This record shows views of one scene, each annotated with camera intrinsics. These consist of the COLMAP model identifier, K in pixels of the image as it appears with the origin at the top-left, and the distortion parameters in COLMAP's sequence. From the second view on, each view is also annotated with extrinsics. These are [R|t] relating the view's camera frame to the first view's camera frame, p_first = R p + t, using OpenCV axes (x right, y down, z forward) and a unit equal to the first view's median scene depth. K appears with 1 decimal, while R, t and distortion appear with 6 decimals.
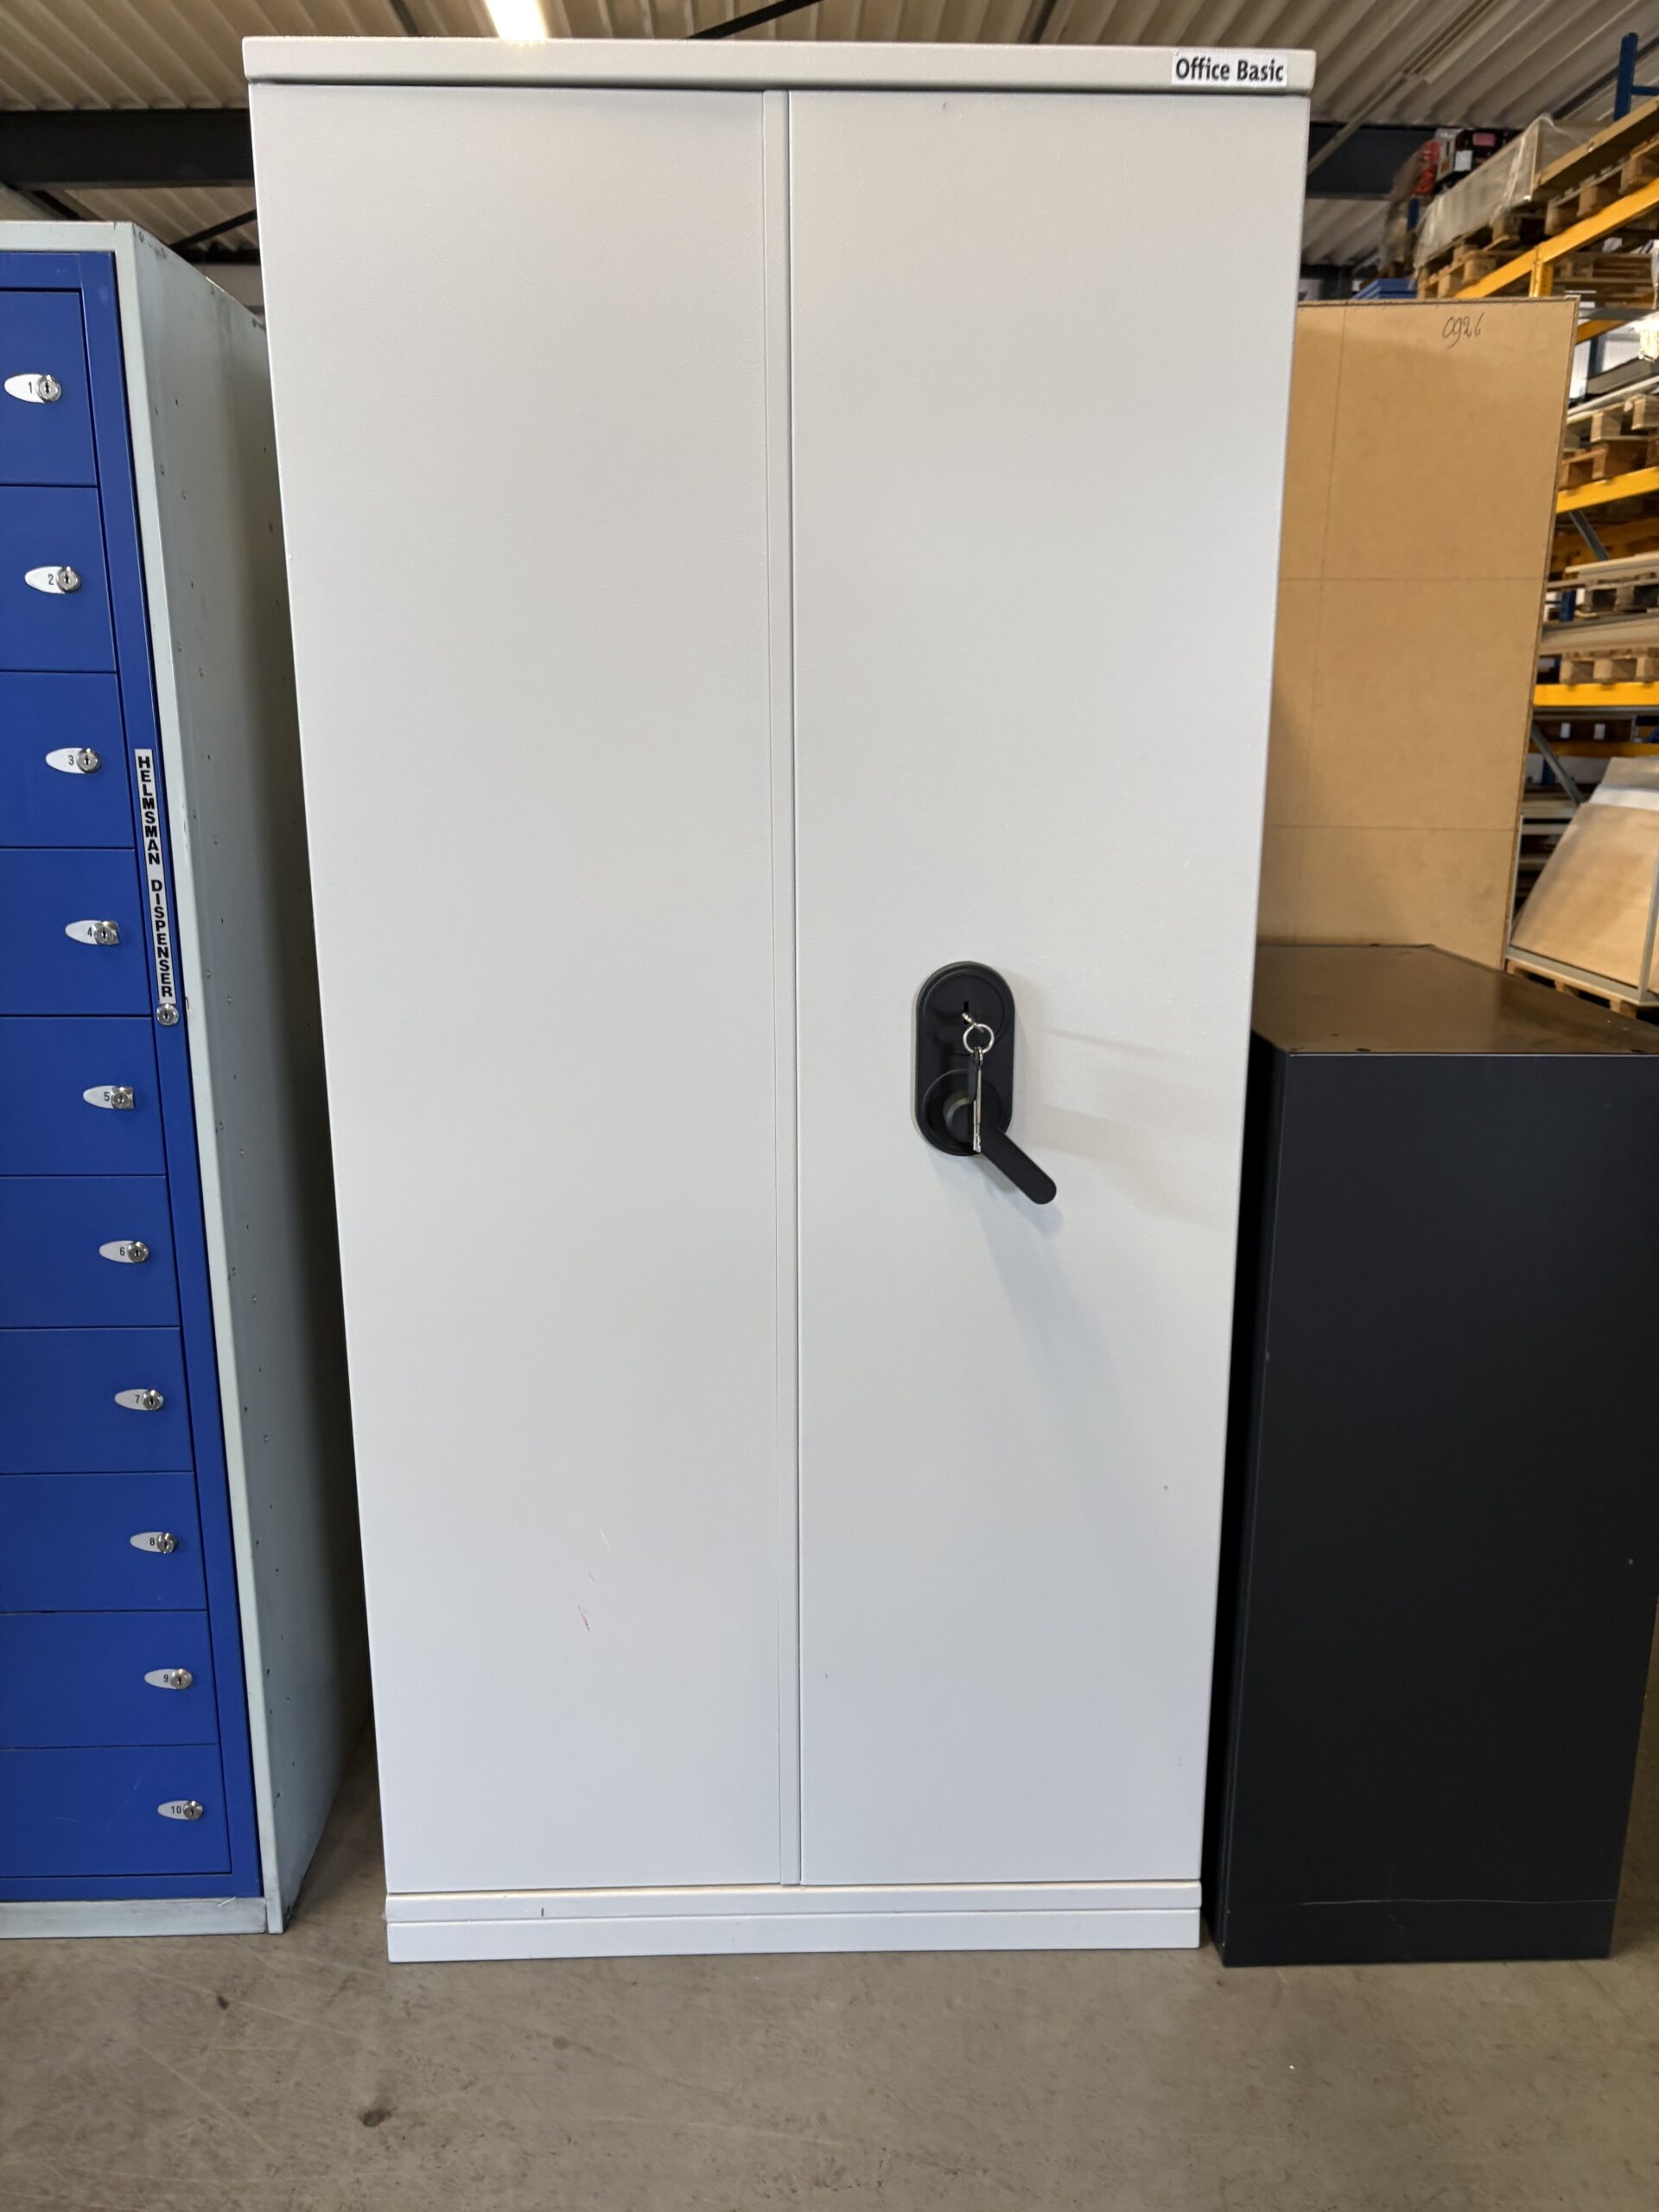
lens RADIAL K [[1668.5, 0, 834.0], [0, 1668.5, 1105.2], [0, 0, 1]] dist [-0.010778, -0.003913]
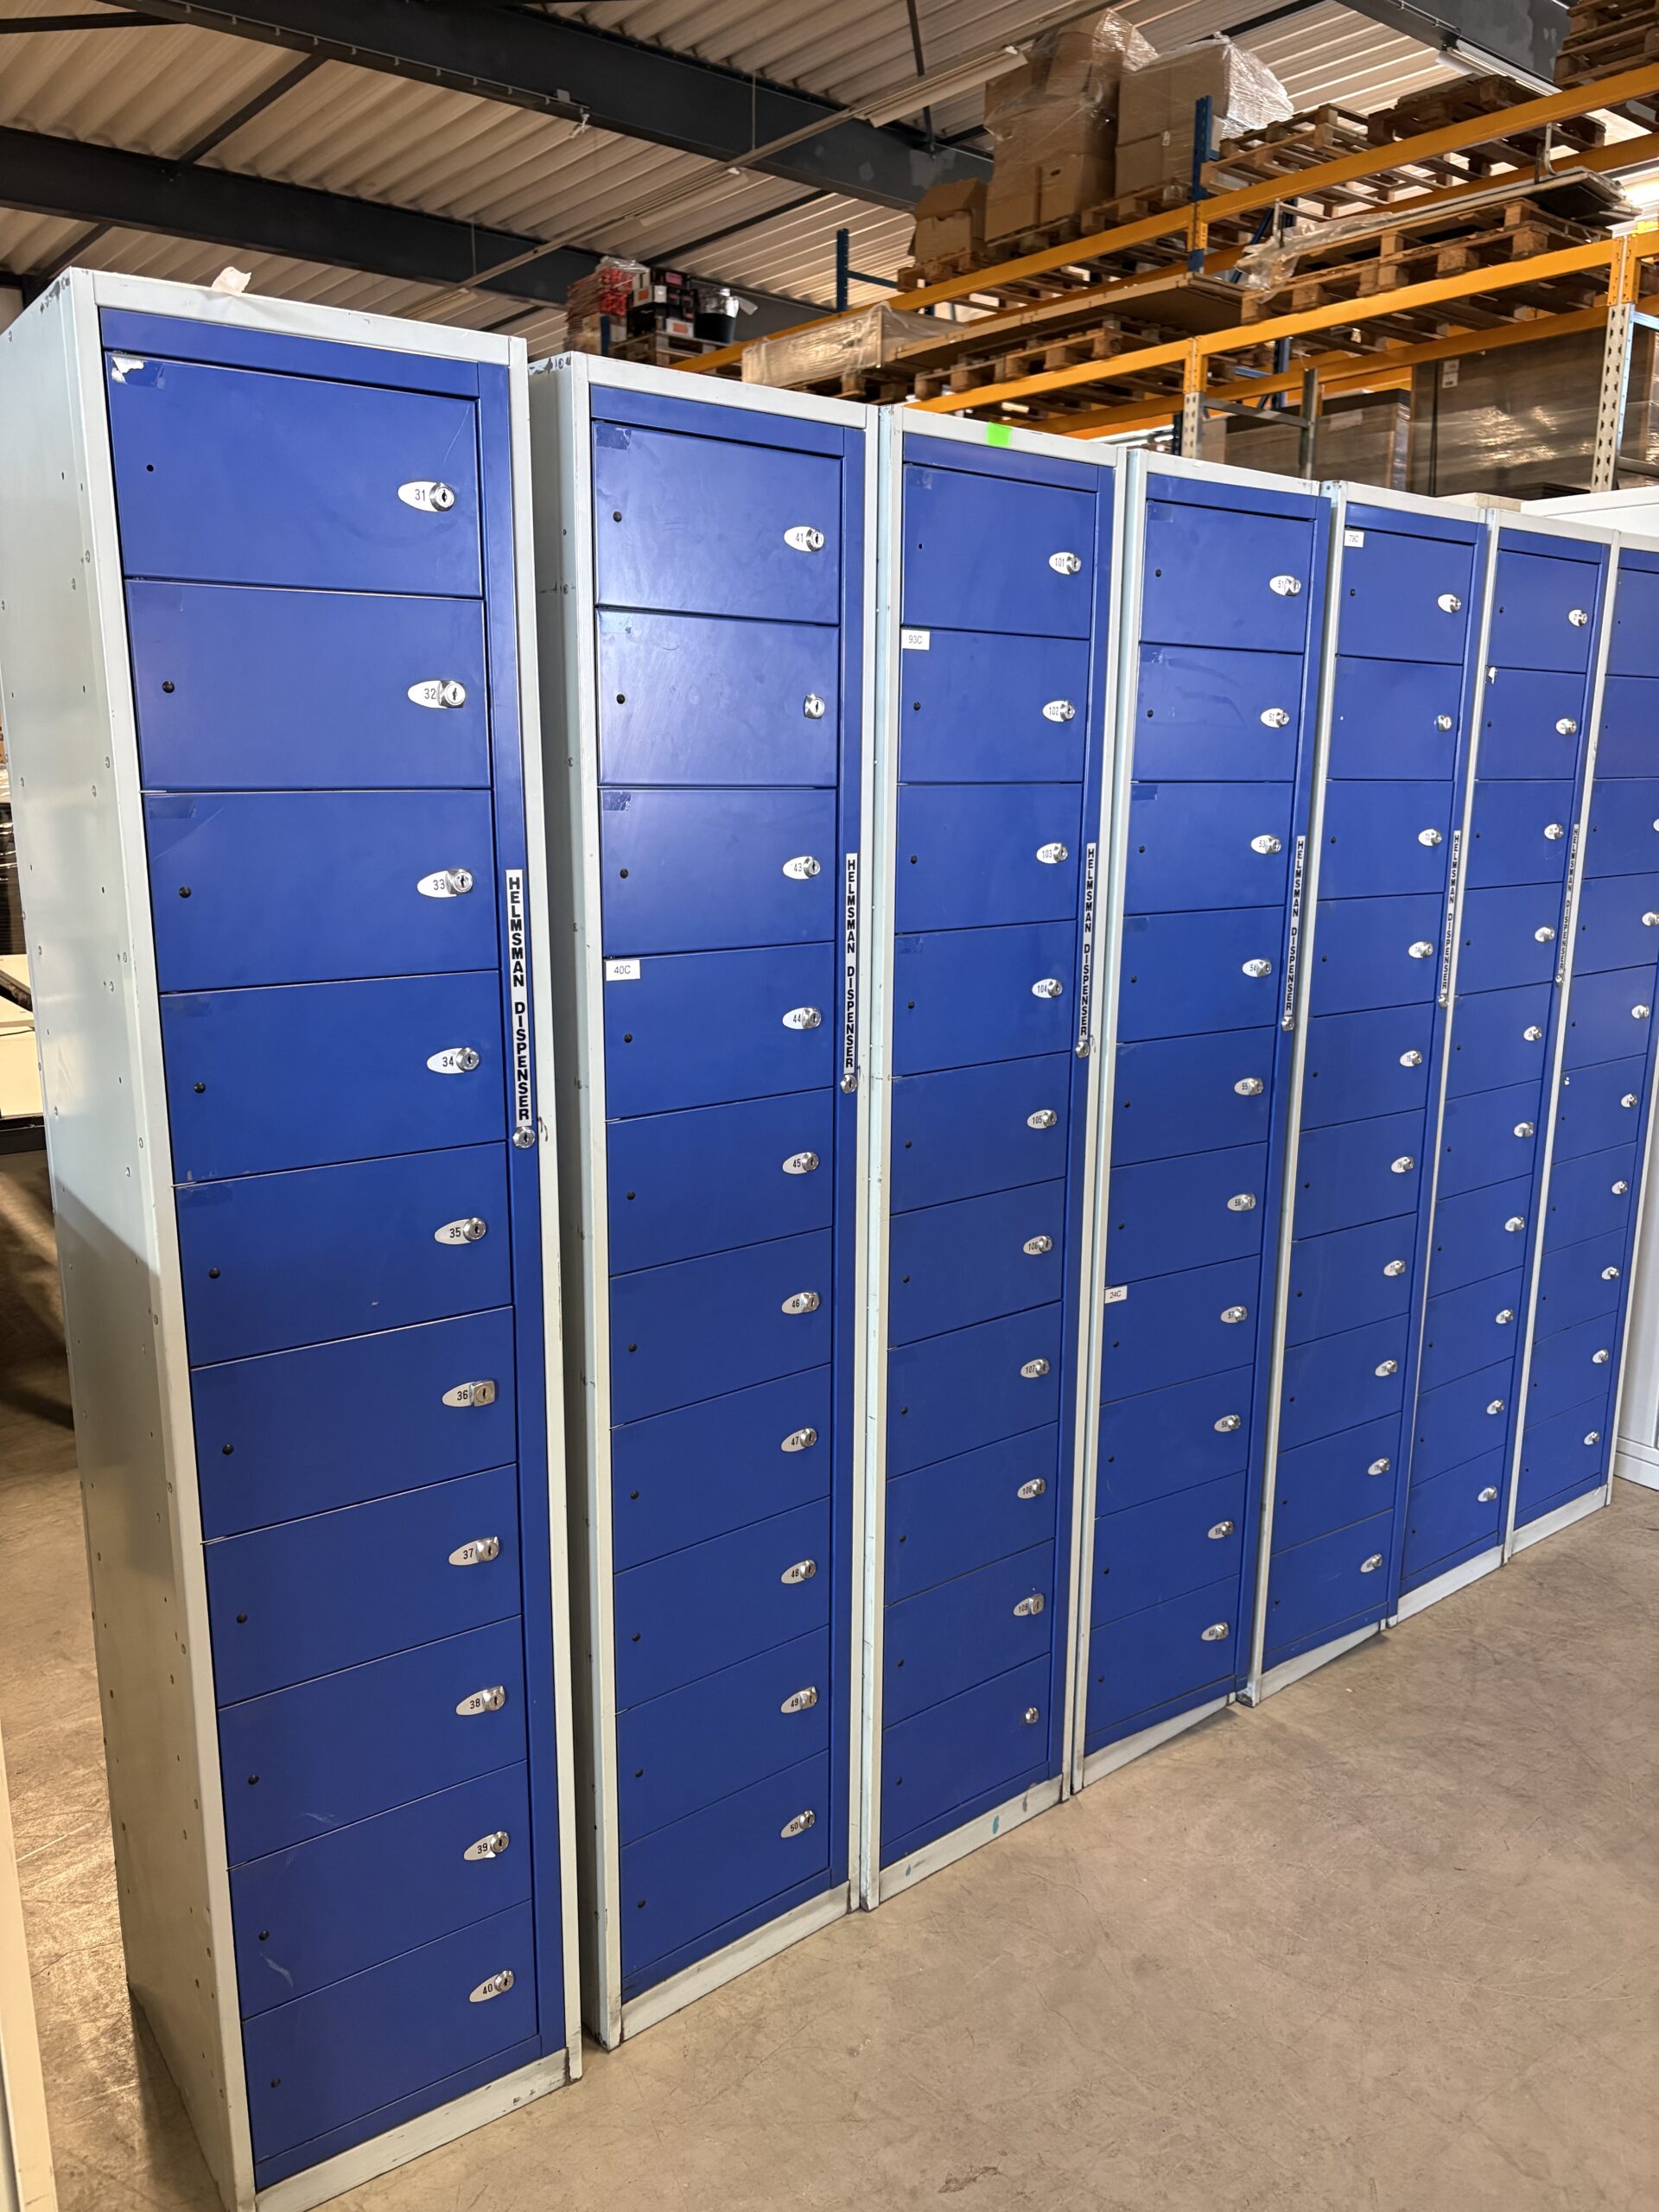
lens RADIAL K [[1668.5, 0, 820.5], [0, 1668.5, 1120.3], [0, 0, 1]] dist [-0.010778, -0.003913]
pose [[0.806495, -0.130337, 0.576696, -0.725376], [0.139951, 0.989763, 0.027974, -0.059736], [-0.574439, 0.058148, 0.816480, 0.087700]]
